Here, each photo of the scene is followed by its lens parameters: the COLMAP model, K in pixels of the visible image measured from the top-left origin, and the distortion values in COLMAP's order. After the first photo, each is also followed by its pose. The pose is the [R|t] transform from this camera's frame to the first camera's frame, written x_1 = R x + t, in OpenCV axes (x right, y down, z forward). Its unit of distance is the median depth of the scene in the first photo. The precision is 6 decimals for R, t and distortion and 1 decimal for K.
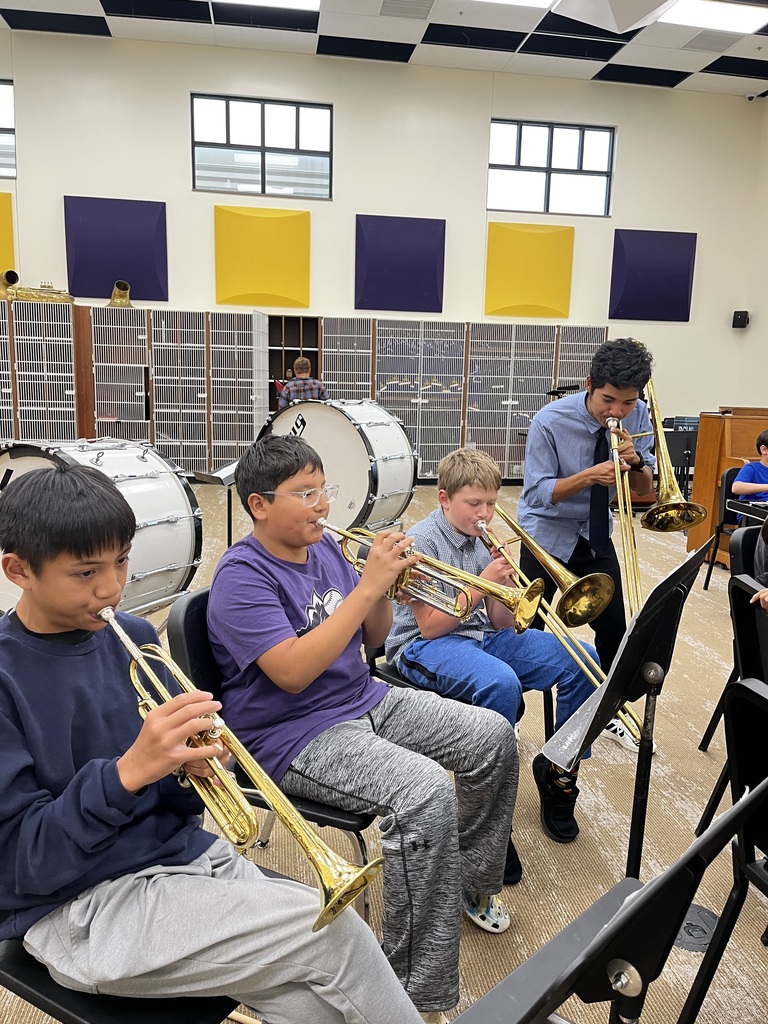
lens RADIAL K [[708.6, 0, 384.0], [0, 708.6, 512.0], [0, 0, 1]] dist [0.046966, -0.071968]
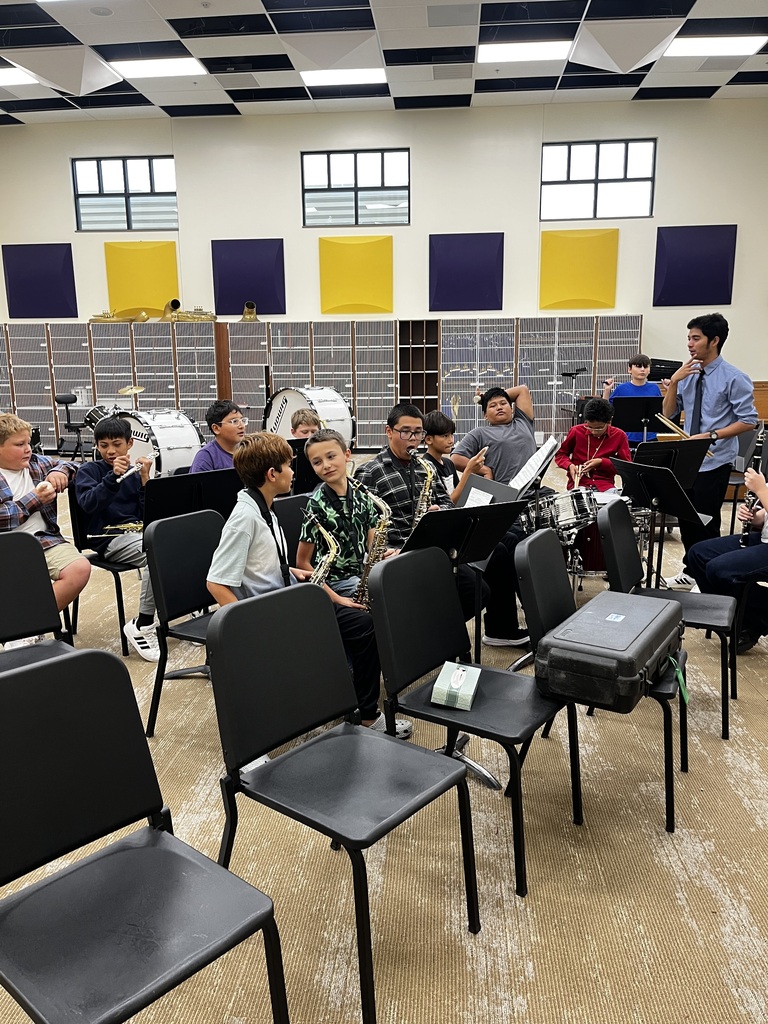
lens RADIAL K [[708.6, 0, 384.0], [0, 708.6, 512.0], [0, 0, 1]] dist [0.046966, -0.071968]
pose [[0.972574, 0.008558, -0.232436, 0.179205], [-0.004960, 0.999859, 0.016057, 0.044624], [0.232540, -0.014463, 0.972479, -0.230655]]
